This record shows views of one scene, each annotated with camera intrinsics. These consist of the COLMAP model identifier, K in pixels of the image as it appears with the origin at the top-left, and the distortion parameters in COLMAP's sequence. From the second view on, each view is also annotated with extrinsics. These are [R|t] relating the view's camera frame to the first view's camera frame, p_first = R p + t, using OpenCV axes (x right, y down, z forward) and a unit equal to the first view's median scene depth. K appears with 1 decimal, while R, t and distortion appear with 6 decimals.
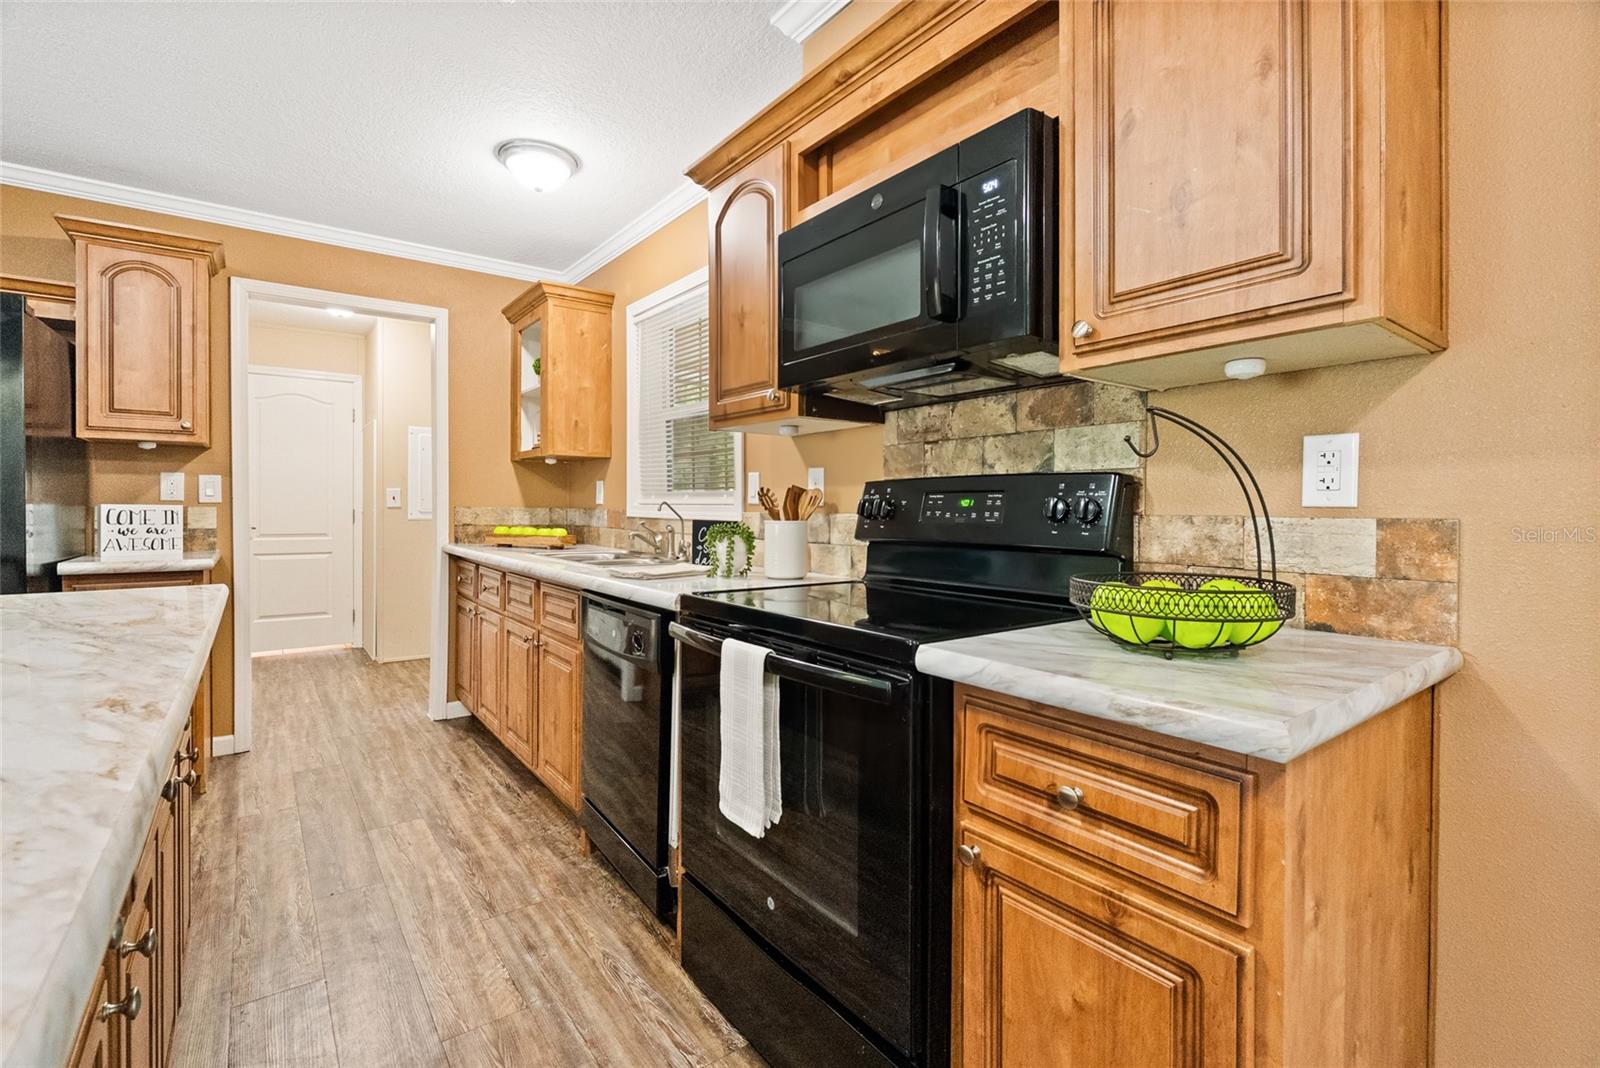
lens RADIAL K [[720.2, 0, 801.0], [0, 720.2, 517.4], [0, 0, 1]] dist [-0.008100, 0.001331]
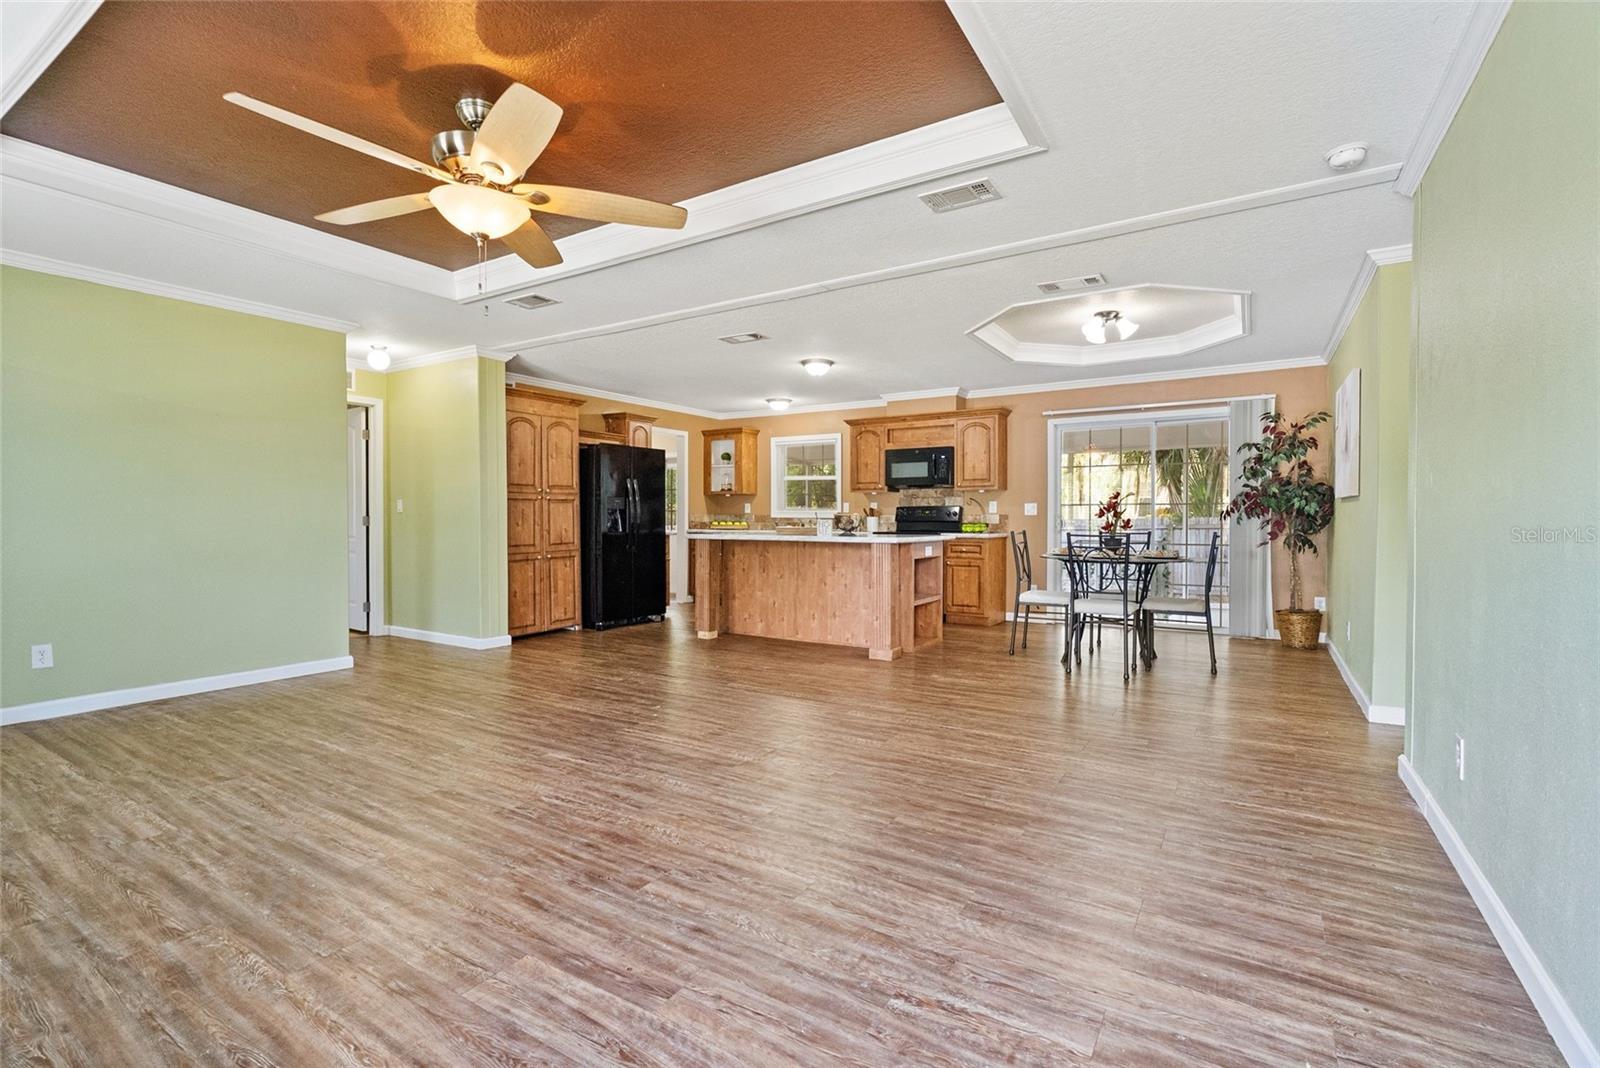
lens RADIAL K [[720.2, 0, 803.2], [0, 720.2, 535.3], [0, 0, 1]] dist [-0.008100, 0.001331]
pose [[0.929092, -0.011638, 0.369666, -1.645595], [0.007000, 0.999879, 0.013886, 0.042636], [-0.369783, -0.010314, 0.929061, -2.225170]]
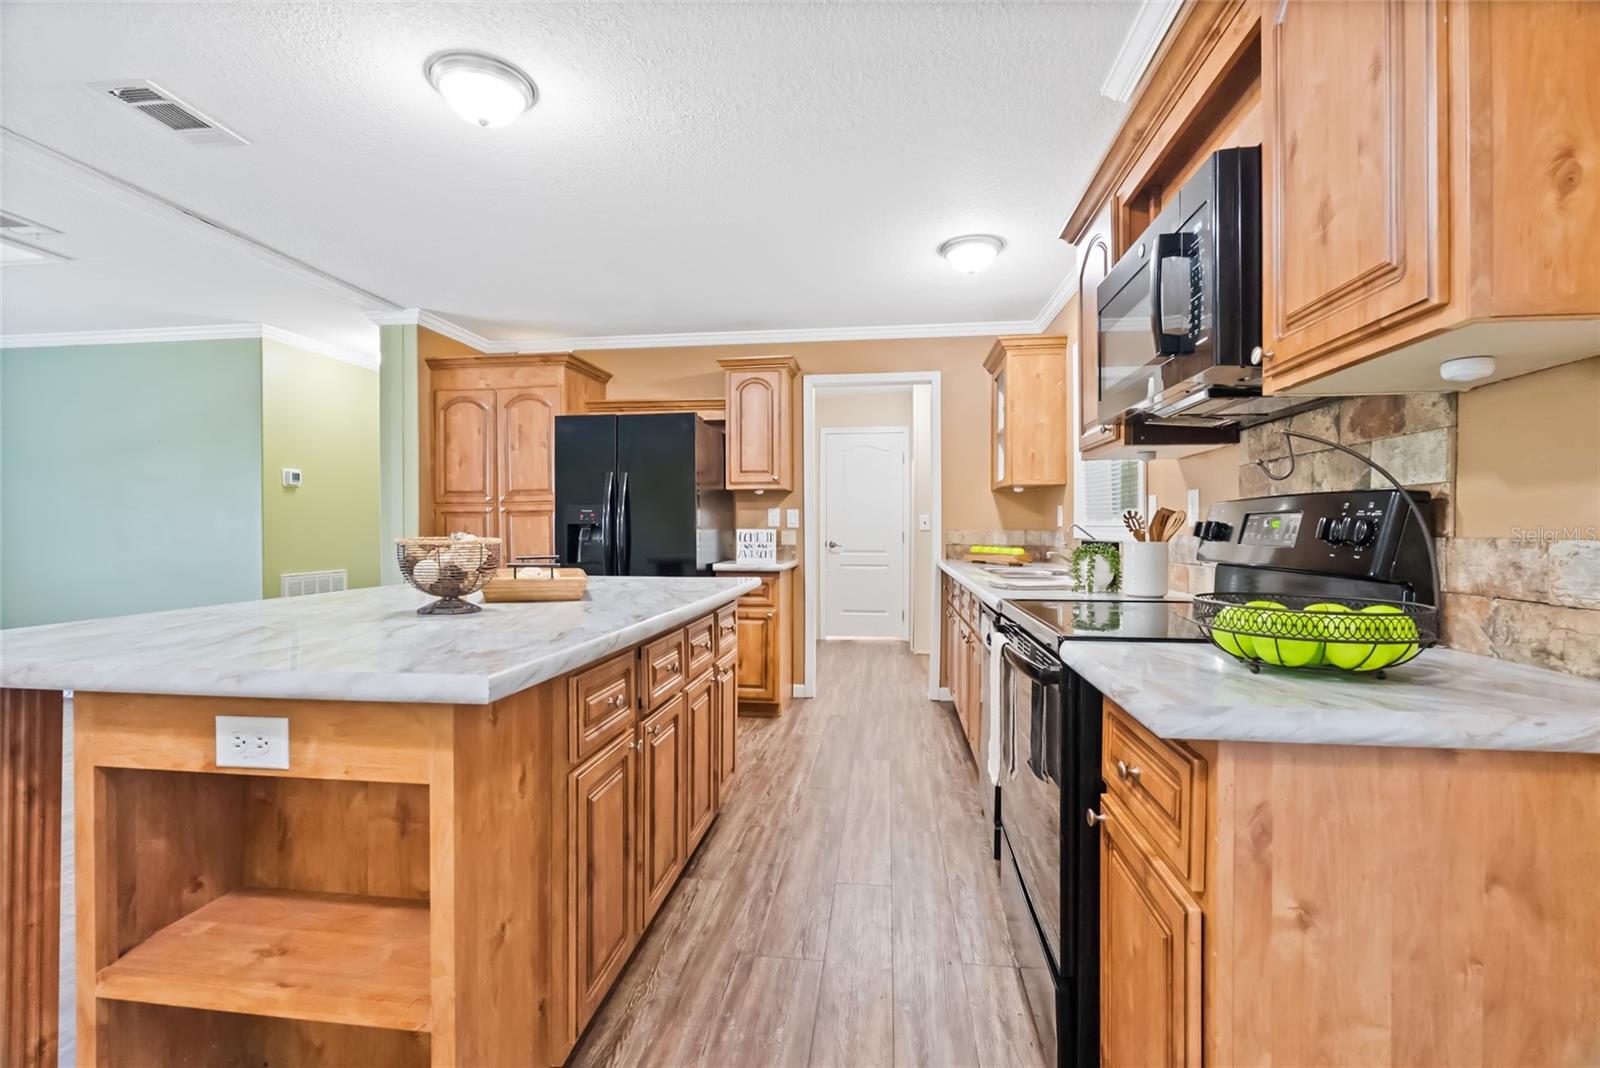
lens RADIAL K [[720.2, 0, 809.5], [0, 720.2, 535.6], [0, 0, 1]] dist [-0.008100, 0.001331]
pose [[0.723079, 0.001439, -0.690764, 0.329053], [-0.005202, 0.999981, -0.003362, 0.001082], [0.690746, 0.006024, 0.723073, -0.092493]]
